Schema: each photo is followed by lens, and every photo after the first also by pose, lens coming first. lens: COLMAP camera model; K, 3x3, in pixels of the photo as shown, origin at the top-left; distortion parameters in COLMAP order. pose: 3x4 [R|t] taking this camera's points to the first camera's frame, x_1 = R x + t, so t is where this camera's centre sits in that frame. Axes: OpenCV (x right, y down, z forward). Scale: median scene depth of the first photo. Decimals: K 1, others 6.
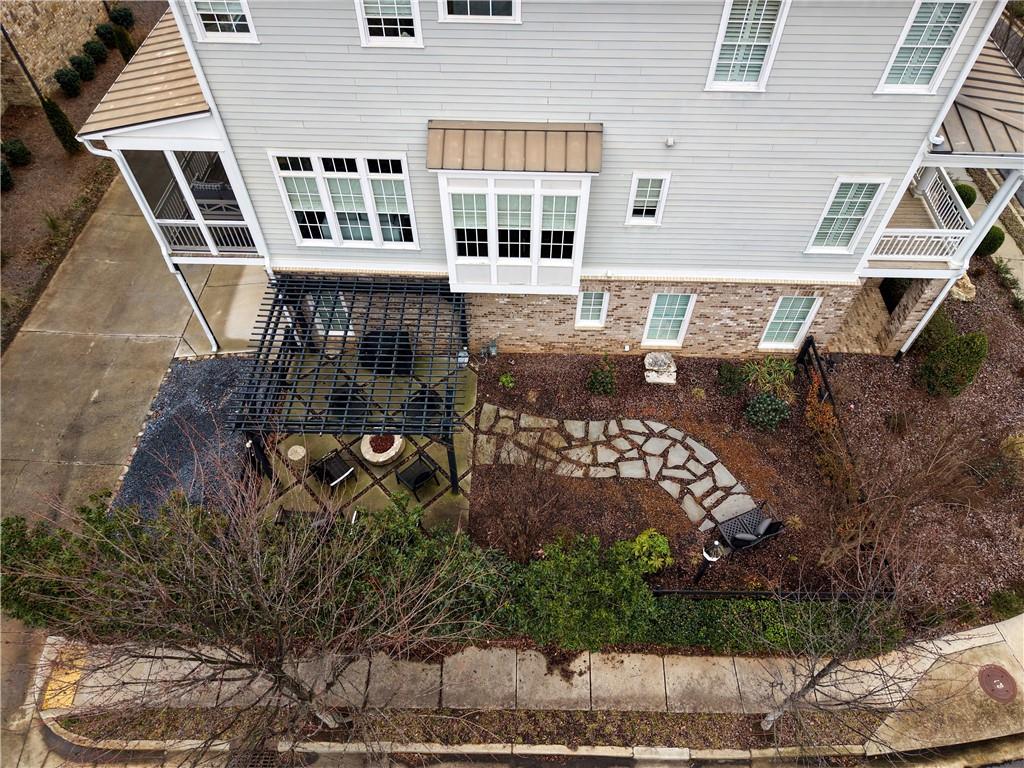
lens RADIAL K [[684.4, 0, 517.1], [0, 684.4, 379.5], [0, 0, 1]] dist [0.024763, -0.002787]
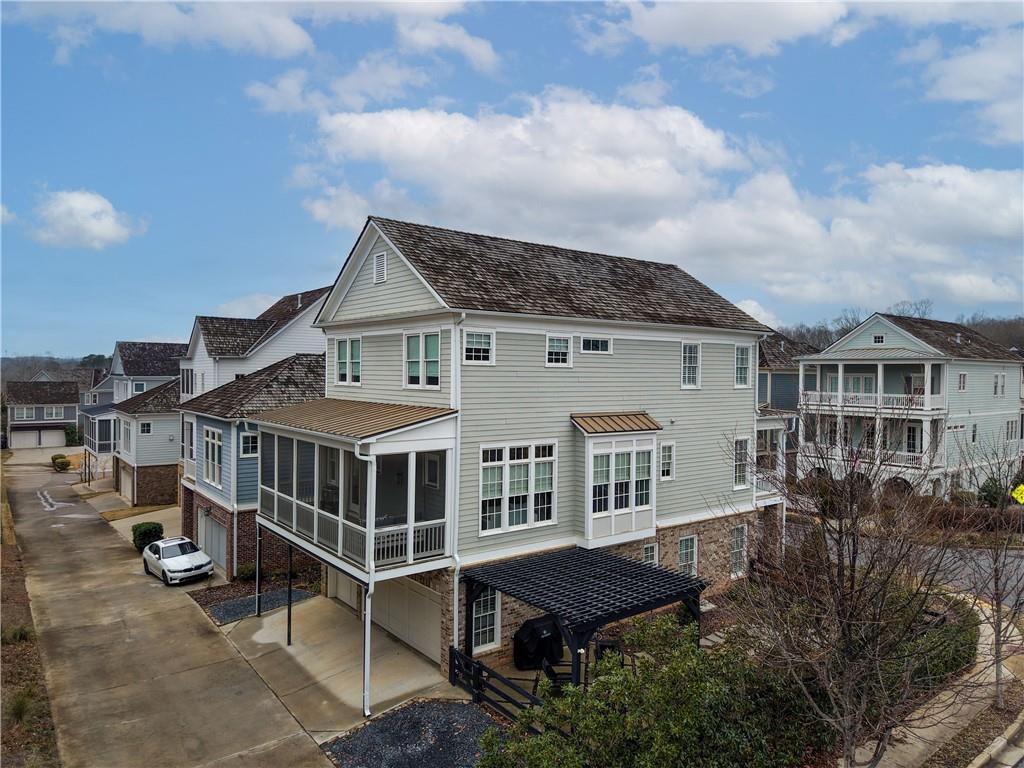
lens RADIAL K [[684.4, 0, 517.1], [0, 684.4, 379.5], [0, 0, 1]] dist [0.024763, -0.002787]
pose [[0.762801, 0.012517, 0.646512, -1.162996], [0.509786, 0.603445, -0.613165, 0.447825], [-0.397810, 0.797306, 0.453928, 0.253104]]
